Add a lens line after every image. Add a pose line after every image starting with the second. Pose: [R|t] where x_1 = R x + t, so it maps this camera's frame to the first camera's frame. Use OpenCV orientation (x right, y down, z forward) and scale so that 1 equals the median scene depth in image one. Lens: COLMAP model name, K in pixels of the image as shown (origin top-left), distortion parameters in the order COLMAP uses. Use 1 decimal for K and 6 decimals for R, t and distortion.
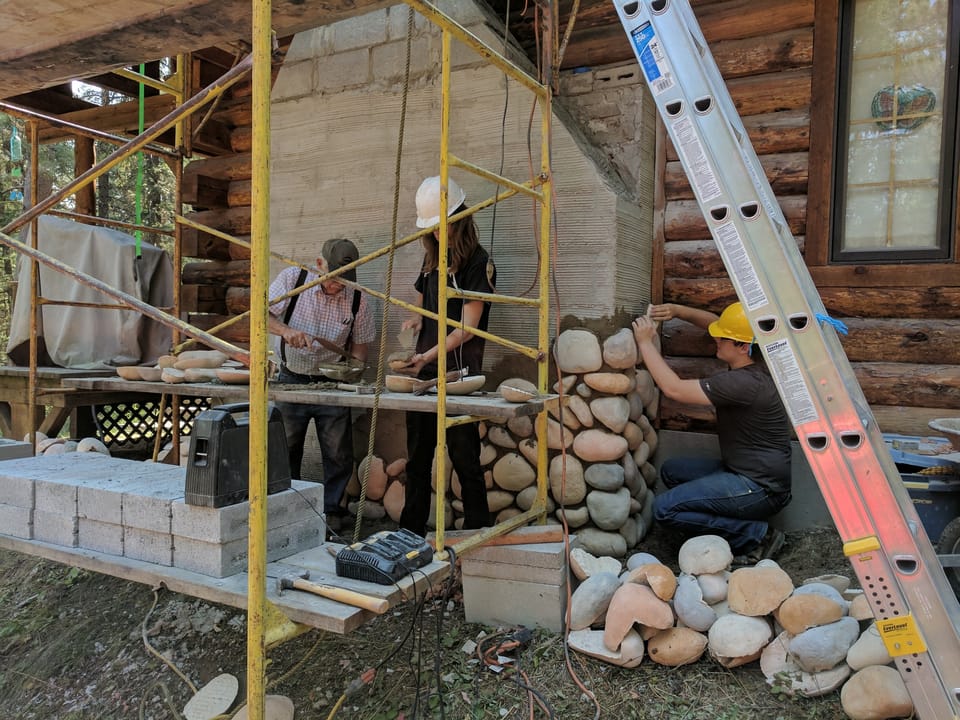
lens RADIAL K [[725.4, 0, 479.6], [0, 725.4, 366.4], [0, 0, 1]] dist [-0.015765, 0.035556]
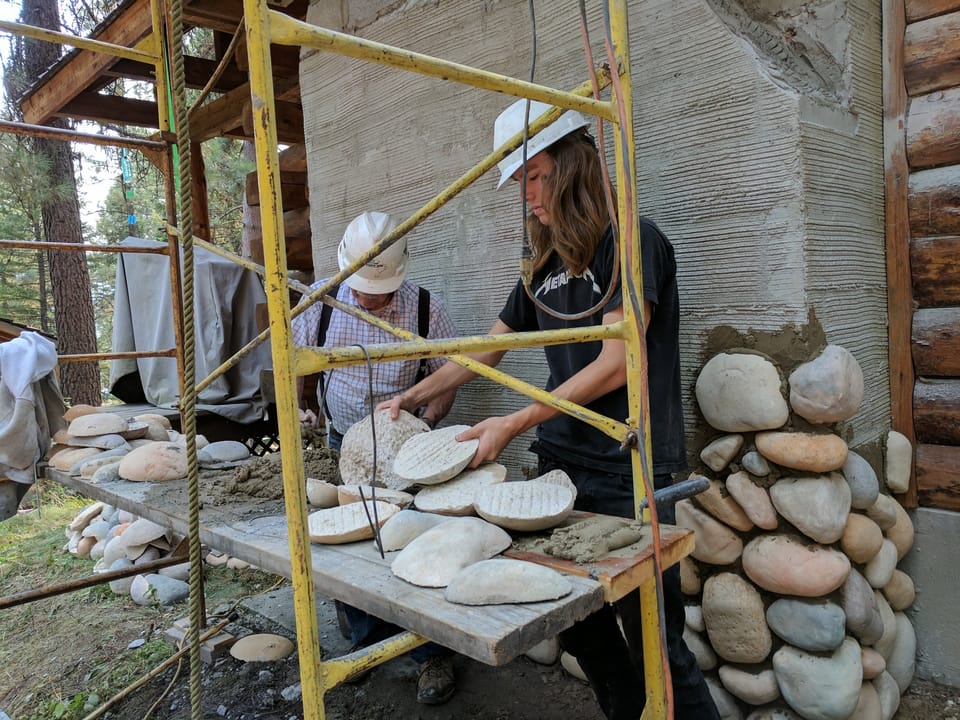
lens RADIAL K [[725.4, 0, 473.6], [0, 725.4, 363.5], [0, 0, 1]] dist [-0.015765, 0.035556]
pose [[0.953513, -0.057328, -0.295848, 0.107581], [0.065673, 0.997673, 0.018341, -0.066972], [0.294108, -0.036918, 0.955059, 0.420210]]
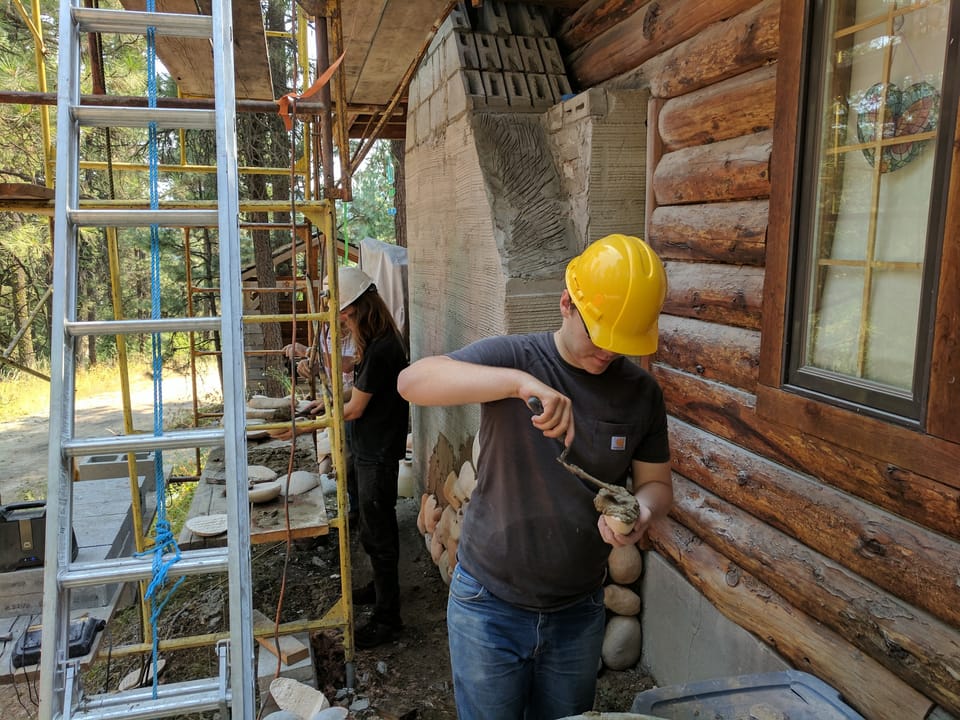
lens RADIAL K [[725.4, 0, 478.4], [0, 725.4, 364.3], [0, 0, 1]] dist [-0.015765, 0.035556]
pose [[0.689883, 0.097734, -0.717293, 0.763790], [-0.009108, 0.991938, 0.126396, -0.242503], [0.723864, -0.080666, 0.685211, 0.396301]]
